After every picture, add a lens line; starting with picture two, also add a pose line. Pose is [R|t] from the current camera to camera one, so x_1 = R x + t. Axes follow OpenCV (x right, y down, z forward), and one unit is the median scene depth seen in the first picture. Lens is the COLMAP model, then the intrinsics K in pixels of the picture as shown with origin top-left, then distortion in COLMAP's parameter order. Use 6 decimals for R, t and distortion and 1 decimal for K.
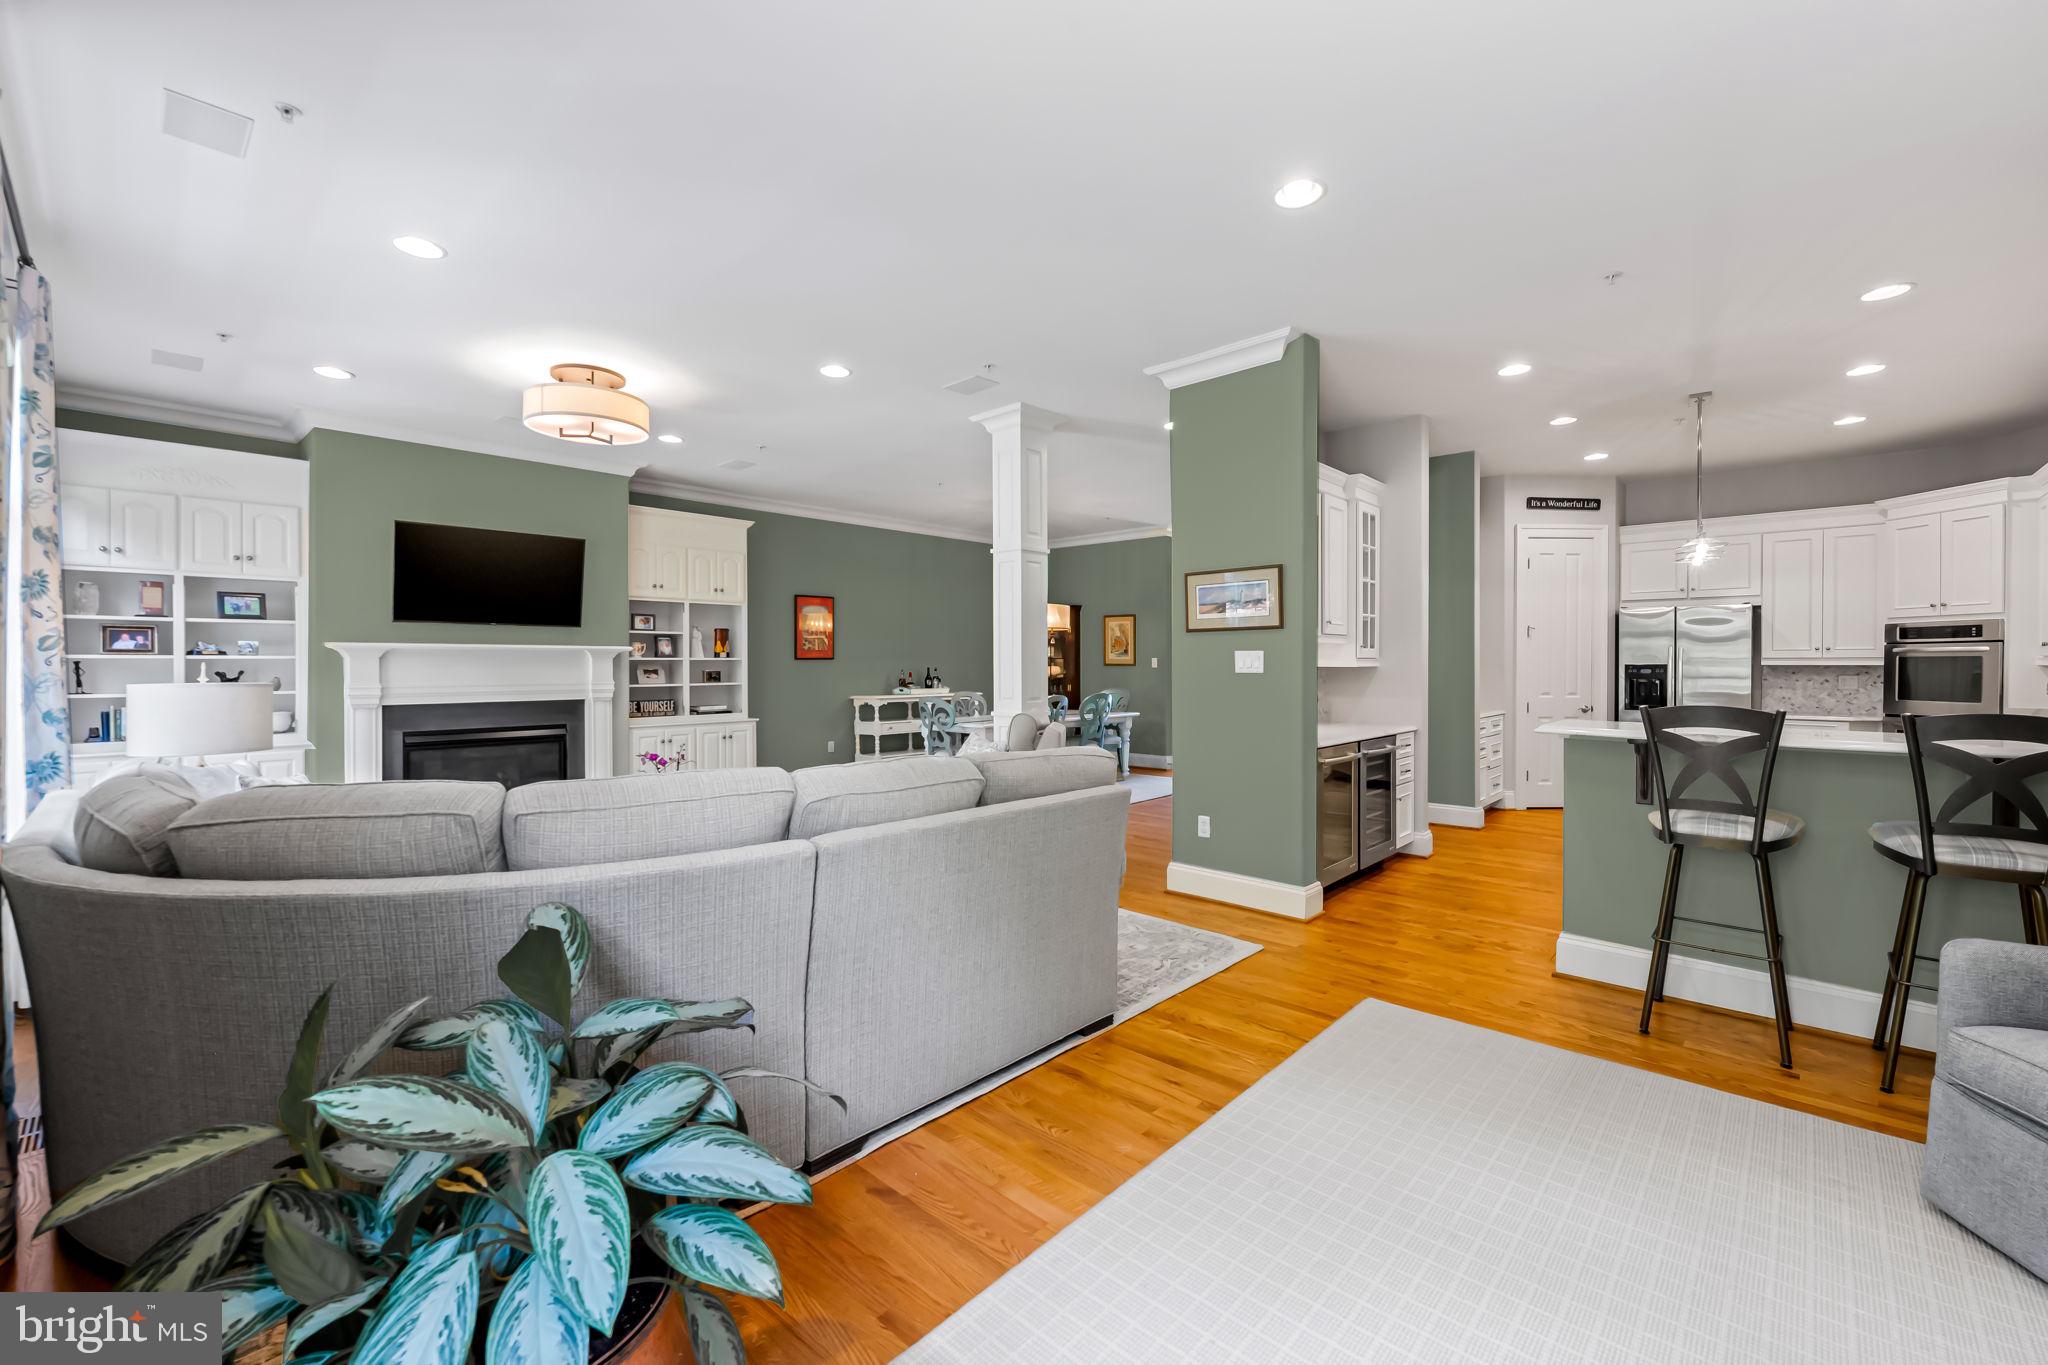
lens RADIAL K [[830.3, 0, 1025.5], [0, 830.3, 667.7], [0, 0, 1]] dist [-0.006989, 0.000433]
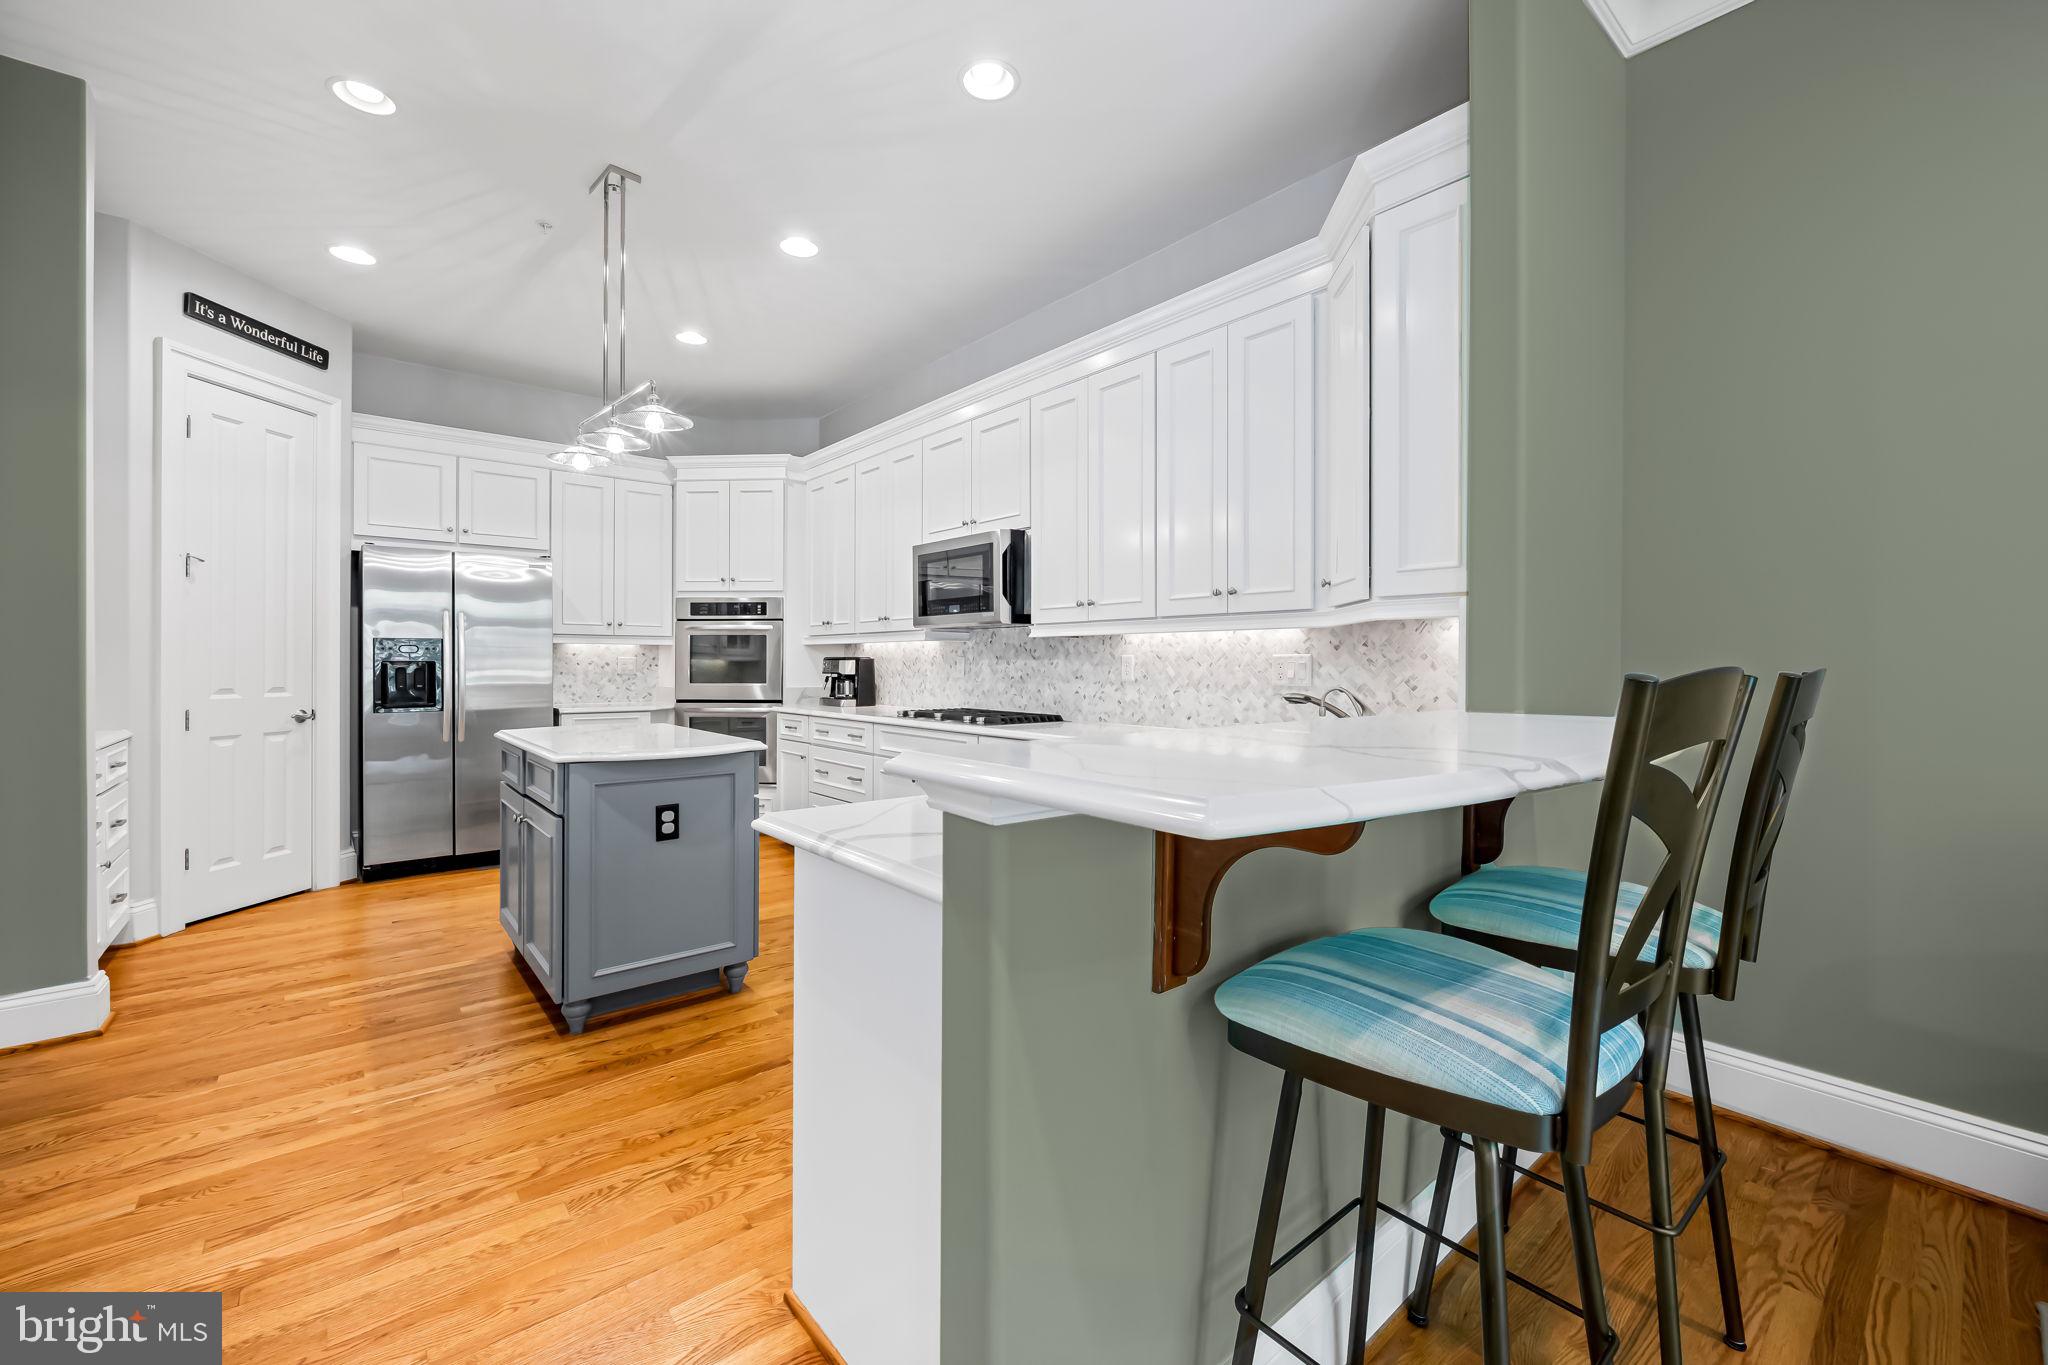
lens RADIAL K [[830.3, 0, 1028.5], [0, 830.3, 667.2], [0, 0, 1]] dist [-0.006989, 0.000433]
pose [[0.120657, -0.002032, 0.992692, 0.197646], [0.004648, 0.999988, 0.001482, 0.020032], [-0.992683, 0.004435, 0.120665, 0.486201]]
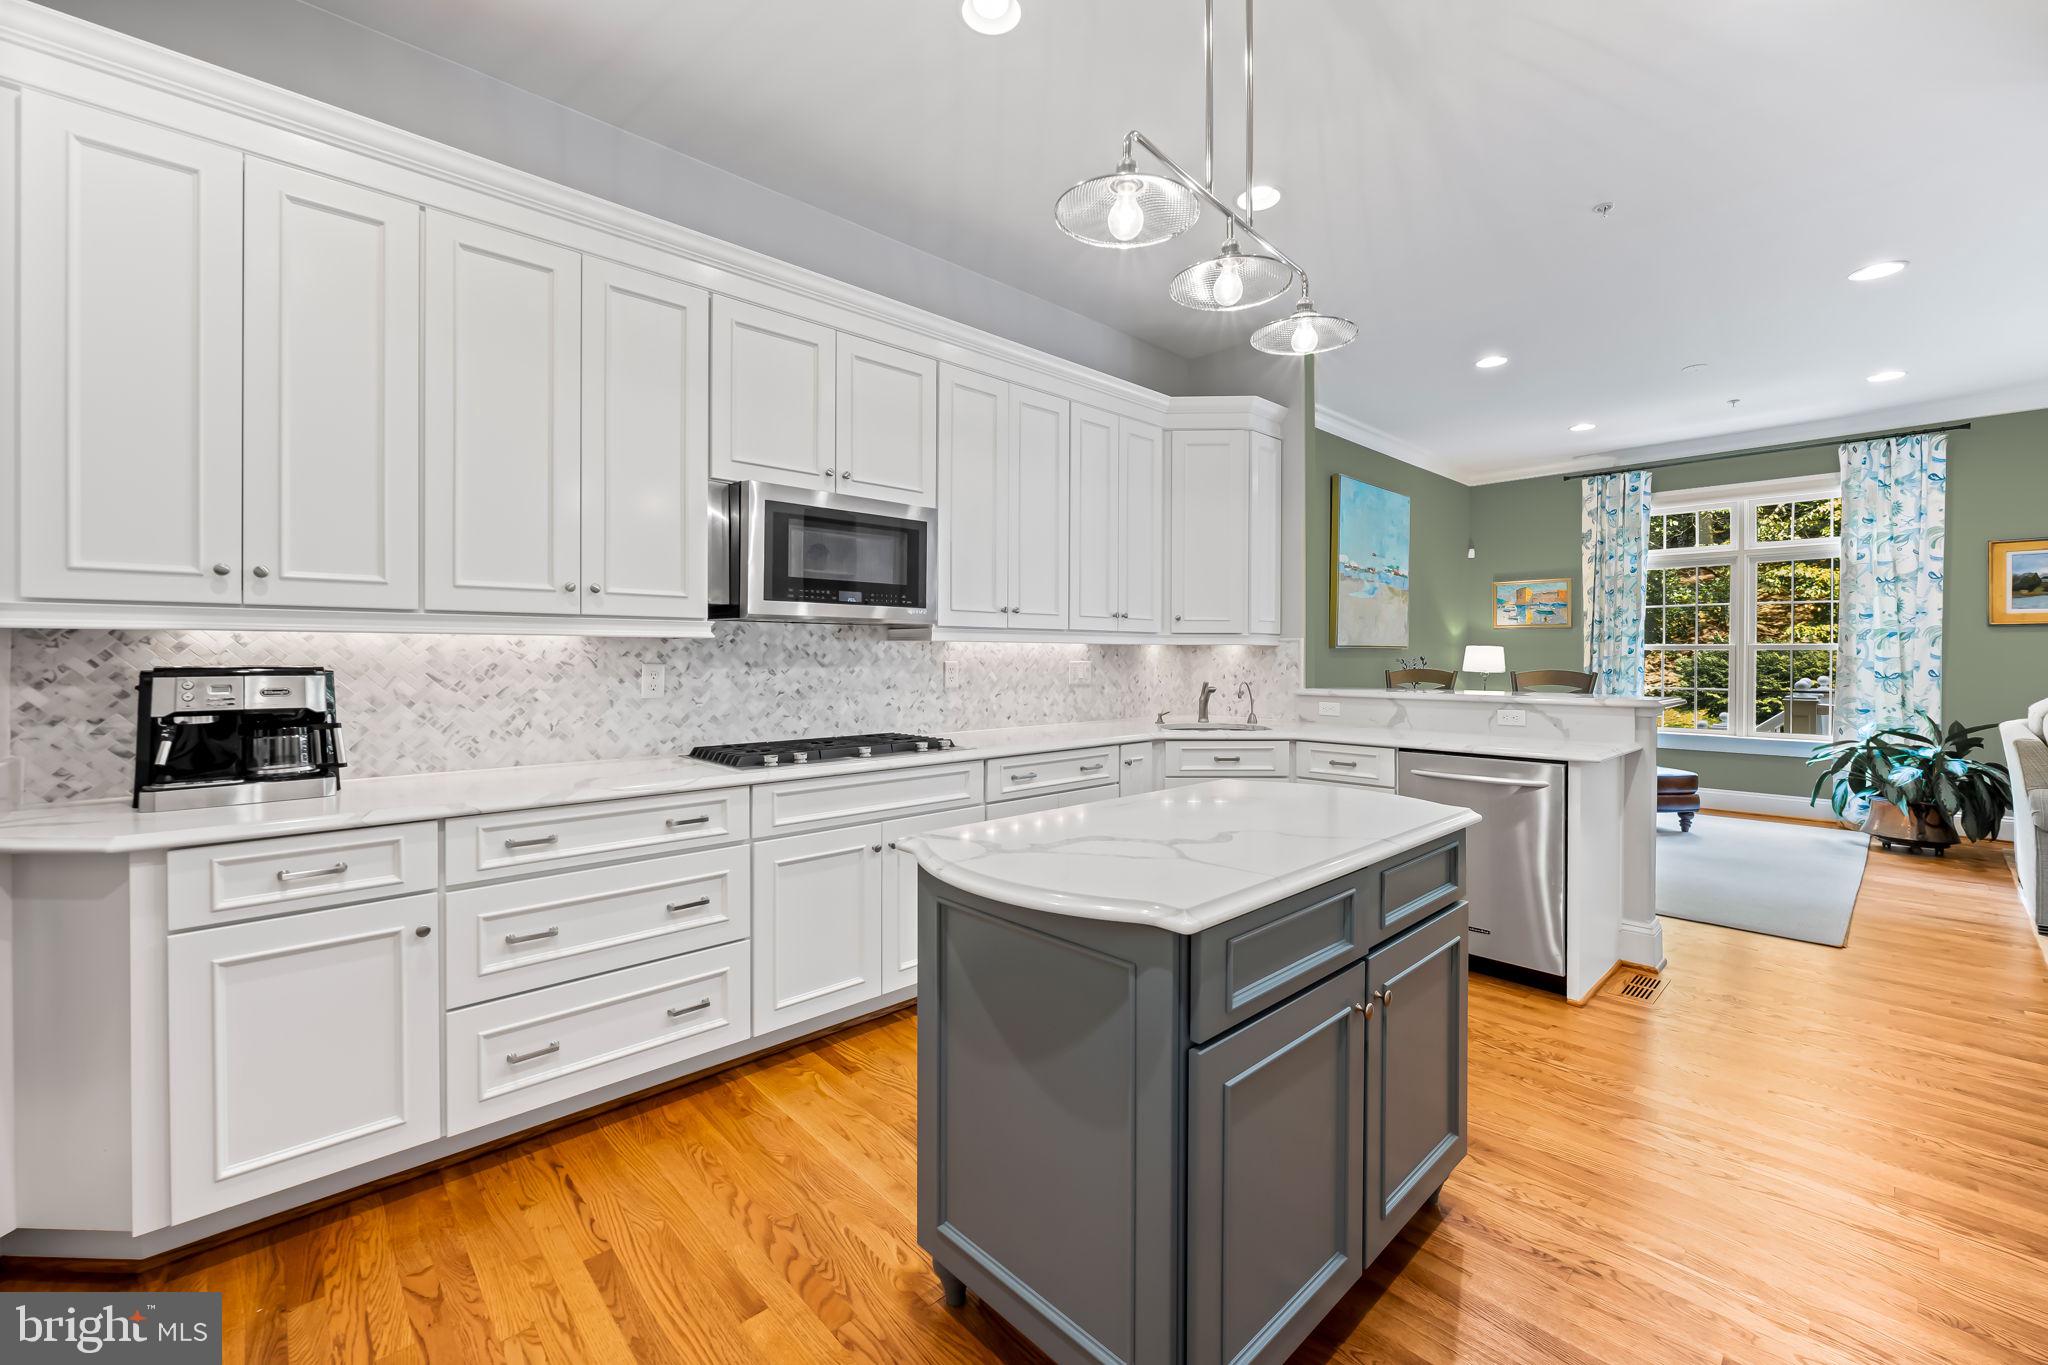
lens RADIAL K [[830.3, 0, 1027.6], [0, 830.3, 641.9], [0, 0, 1]] dist [-0.006989, 0.000433]
pose [[-0.997678, 0.003437, 0.068024, 0.671790], [0.002779, 0.999948, -0.009761, 0.005570], [-0.068054, -0.009550, -0.997636, 1.031752]]
